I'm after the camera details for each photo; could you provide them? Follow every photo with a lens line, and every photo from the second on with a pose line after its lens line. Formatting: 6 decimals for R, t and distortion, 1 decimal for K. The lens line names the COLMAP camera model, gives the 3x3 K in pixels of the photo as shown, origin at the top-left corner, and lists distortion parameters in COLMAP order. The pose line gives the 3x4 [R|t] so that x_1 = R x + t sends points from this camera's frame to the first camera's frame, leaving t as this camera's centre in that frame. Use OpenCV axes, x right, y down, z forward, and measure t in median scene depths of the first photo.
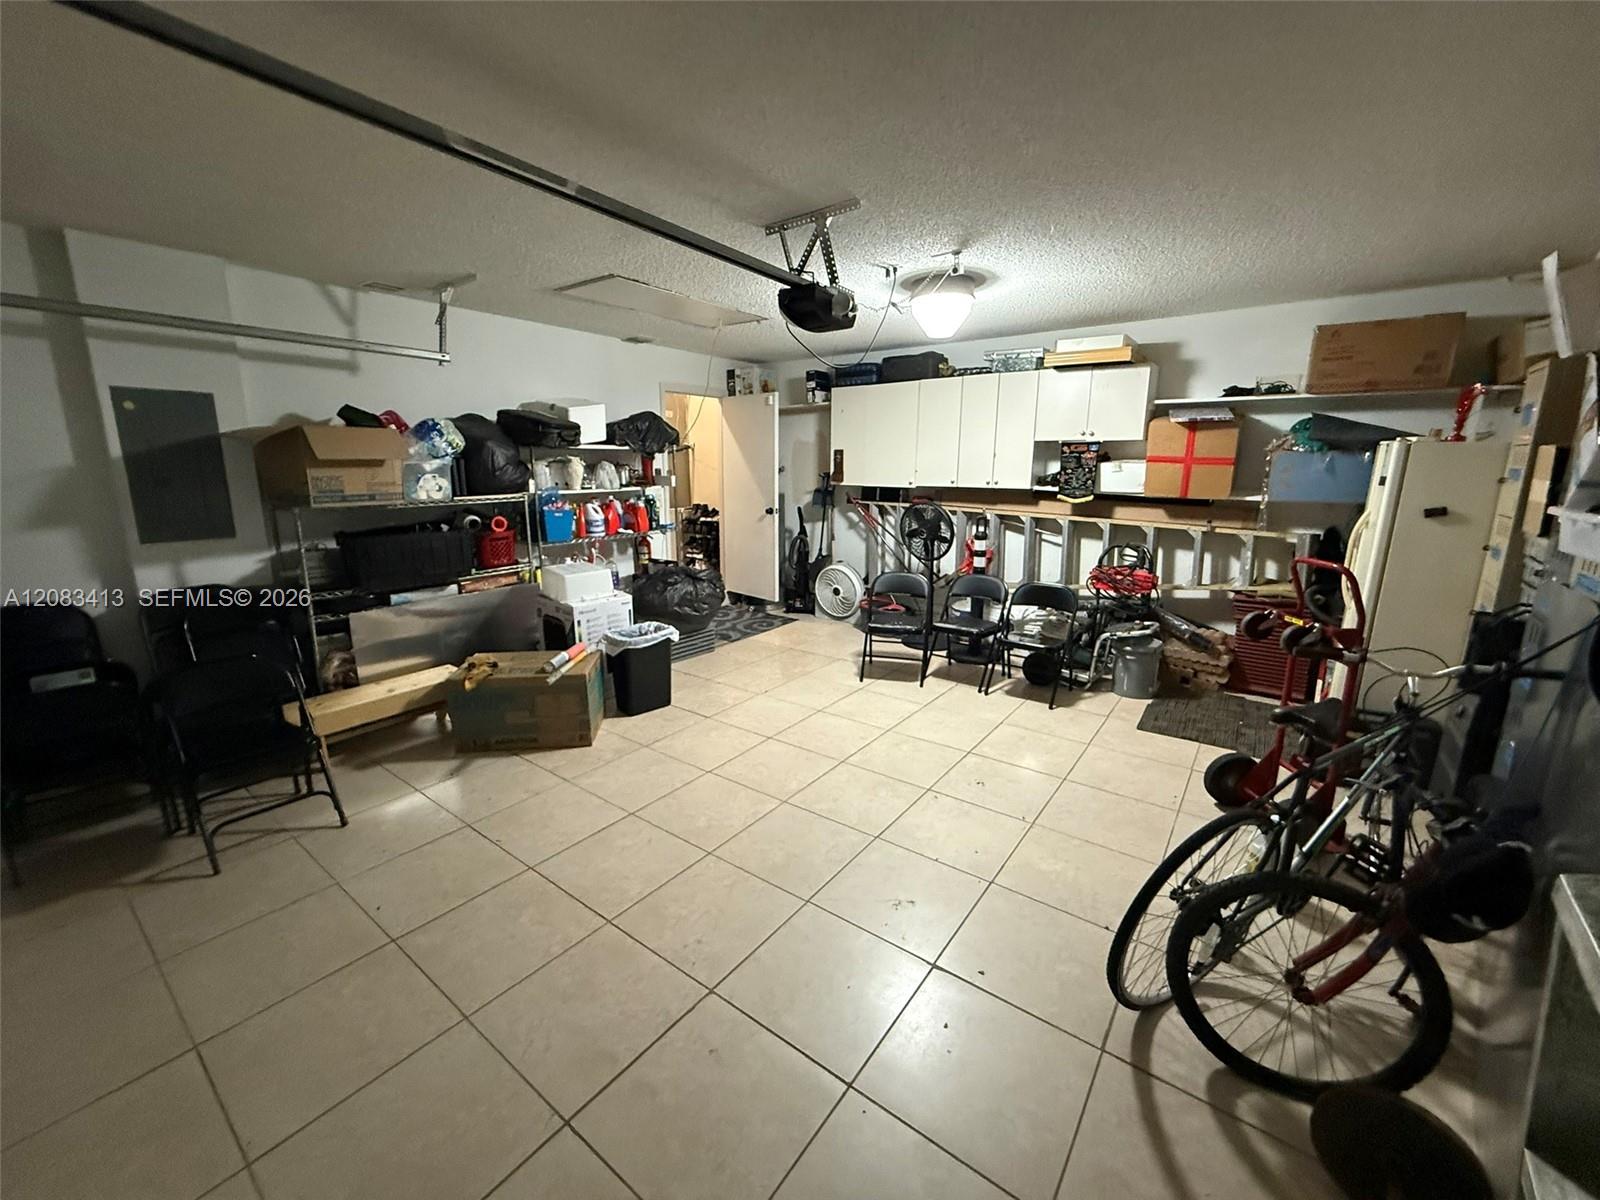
lens RADIAL K [[639.0, 0, 797.1], [0, 639.0, 597.0], [0, 0, 1]] dist [-0.000195, 0.000101]
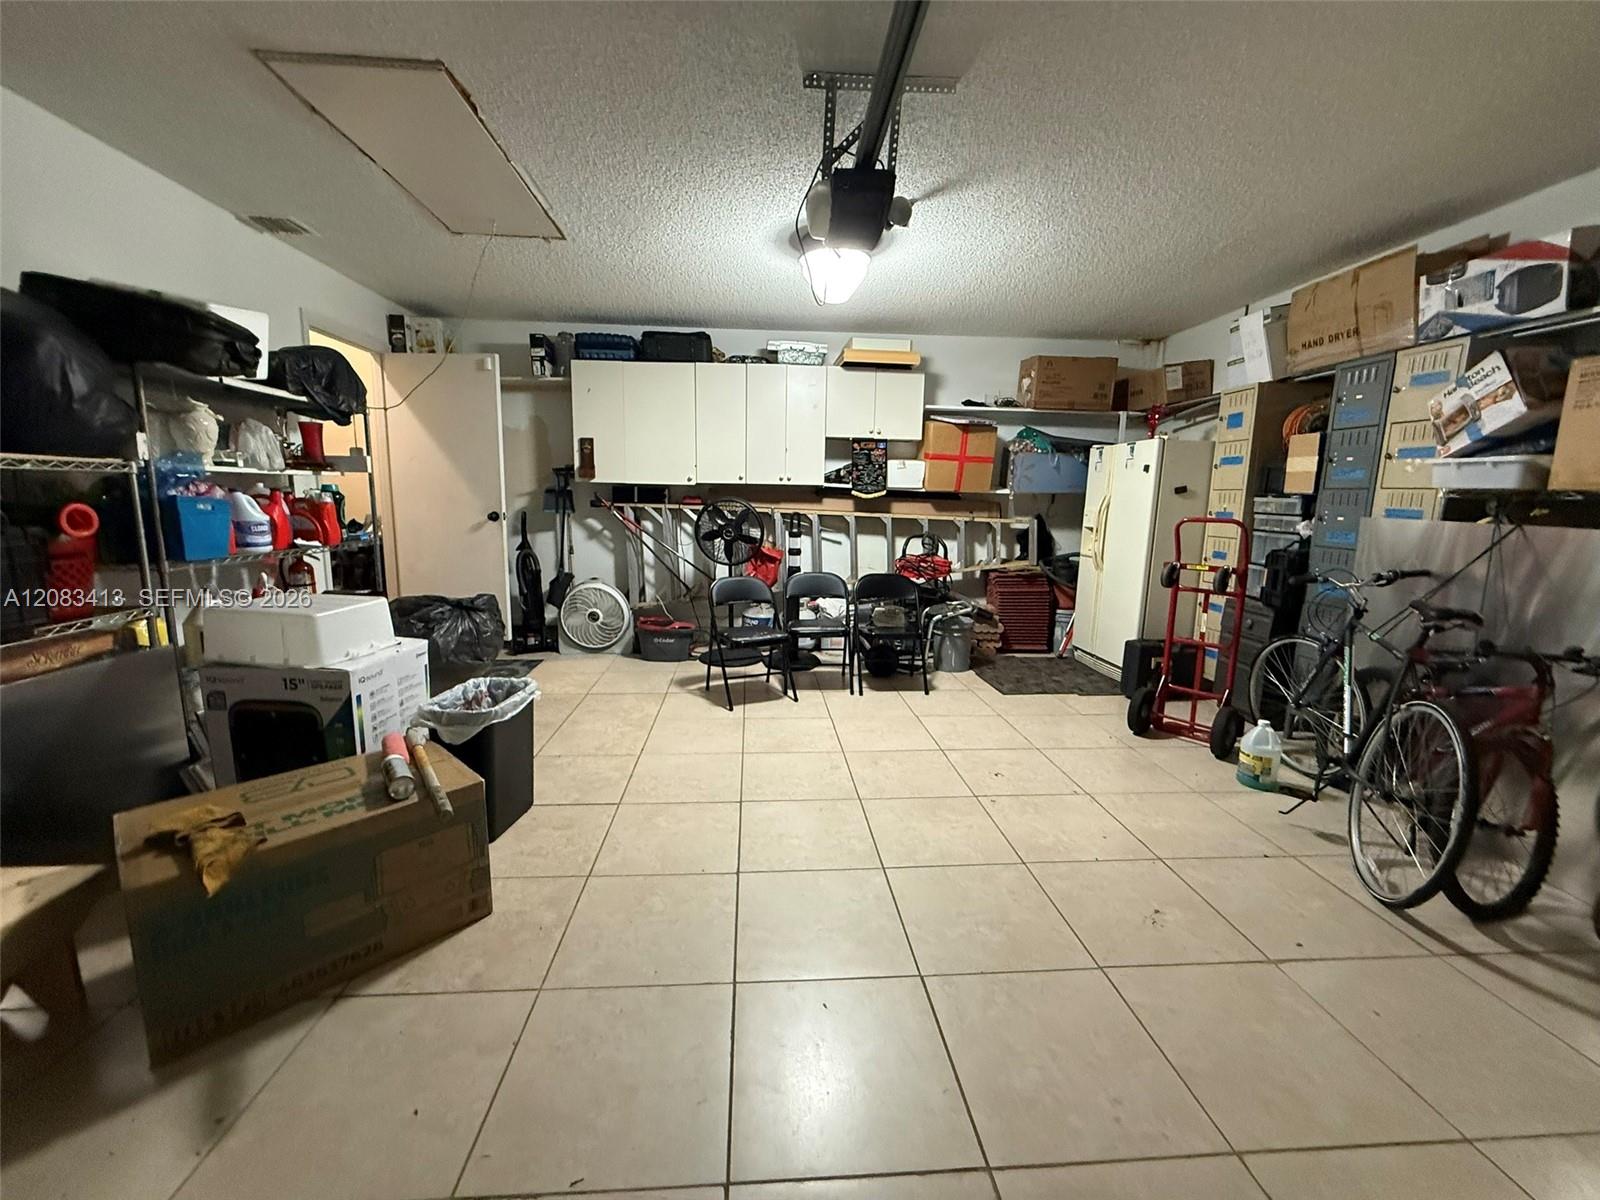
lens RADIAL K [[639.0, 0, 797.1], [0, 639.0, 597.0], [0, 0, 1]] dist [-0.000195, 0.000101]
pose [[0.755147, -0.089932, 0.649358, -0.346406], [0.122065, 0.992512, -0.004495, 0.002204], [-0.644091, 0.082659, 0.760470, 0.308410]]
